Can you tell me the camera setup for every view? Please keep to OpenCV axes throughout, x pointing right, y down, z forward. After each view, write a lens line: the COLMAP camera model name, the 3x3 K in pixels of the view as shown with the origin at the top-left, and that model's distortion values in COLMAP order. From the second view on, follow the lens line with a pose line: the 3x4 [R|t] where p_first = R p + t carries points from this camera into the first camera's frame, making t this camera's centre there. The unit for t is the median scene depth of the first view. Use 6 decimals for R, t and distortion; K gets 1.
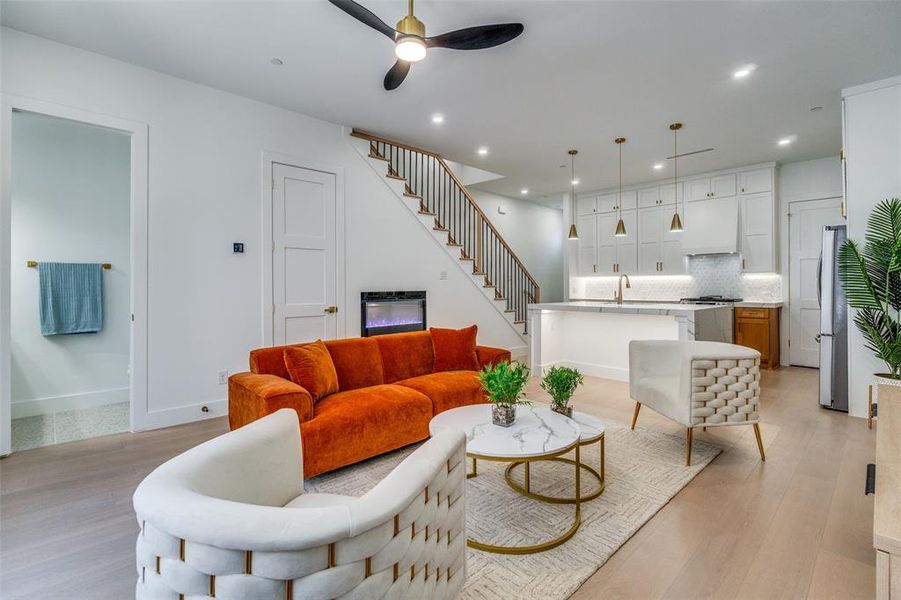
lens RADIAL K [[413.2, 0, 450.8], [0, 413.2, 292.0], [0, 0, 1]] dist [-0.007731, 0.000114]
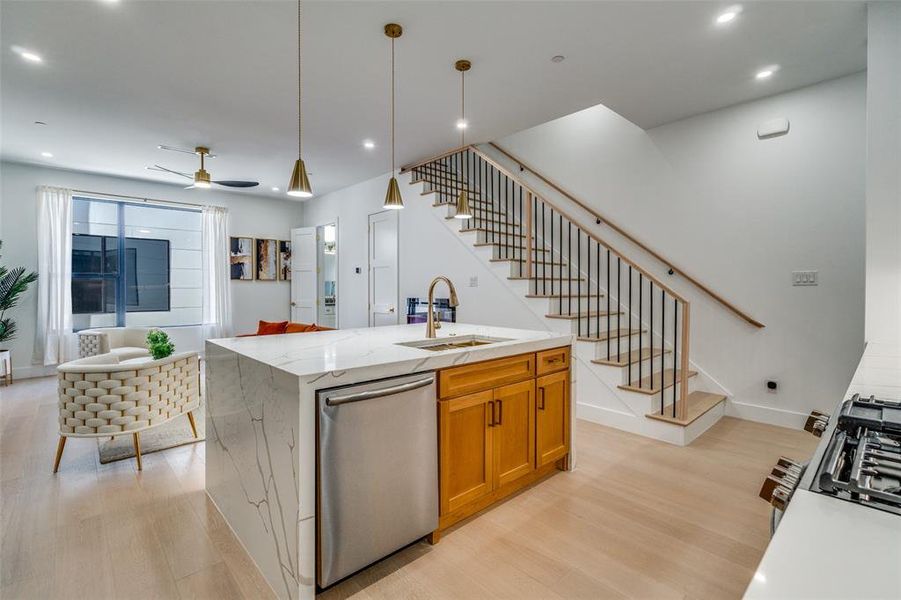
lens RADIAL K [[413.2, 0, 443.4], [0, 413.2, 291.5], [0, 0, 1]] dist [-0.007731, 0.000114]
pose [[-0.028258, 0.012584, -0.999521, 1.100030], [-0.013012, 0.999831, 0.012956, -0.039623], [0.999516, 0.013371, -0.028090, 1.256320]]
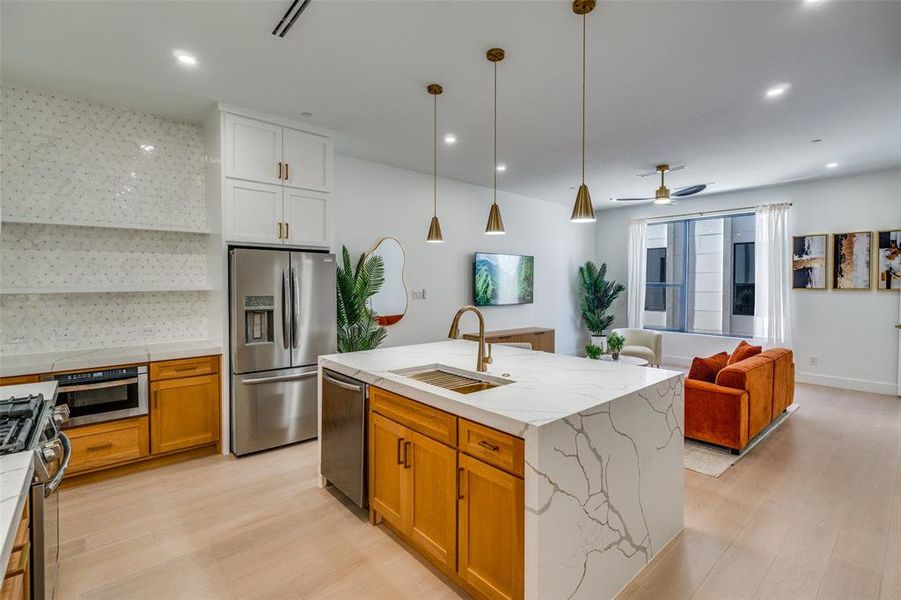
lens RADIAL K [[413.2, 0, 453.4], [0, 413.2, 294.2], [0, 0, 1]] dist [-0.007731, 0.000114]
pose [[-0.999051, -0.002496, 0.043482, 0.510361], [-0.000807, 0.999246, 0.038816, -0.090677], [-0.043546, 0.038744, -0.998300, 1.785623]]
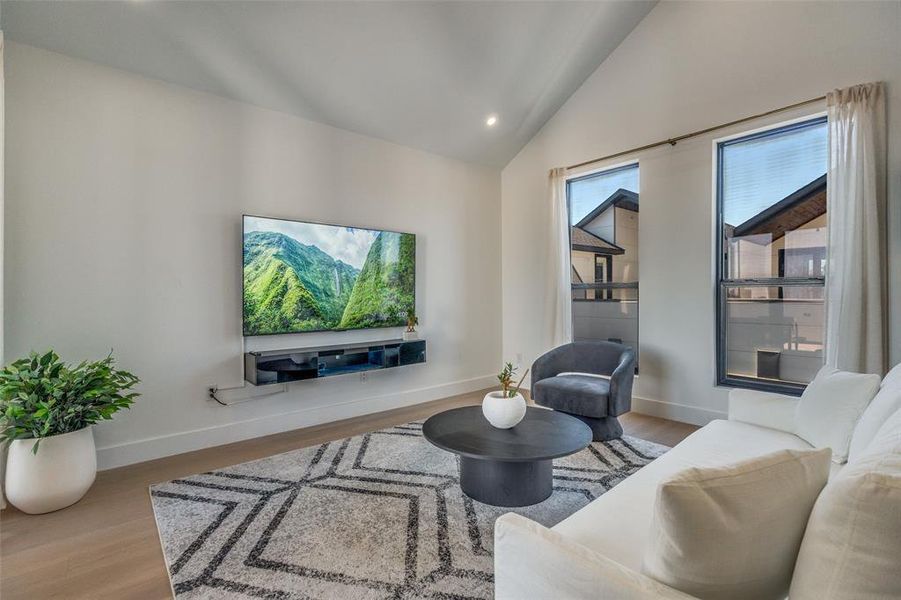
lens RADIAL K [[413.2, 0, 450.5], [0, 413.2, 300.5], [0, 0, 1]] dist [-0.007731, 0.000114]
pose [[-0.998479, 0.000358, 0.055133, 0.147023], [0.001909, 0.999604, 0.028077, -0.065691], [-0.055102, 0.028140, -0.998084, 0.969162]]
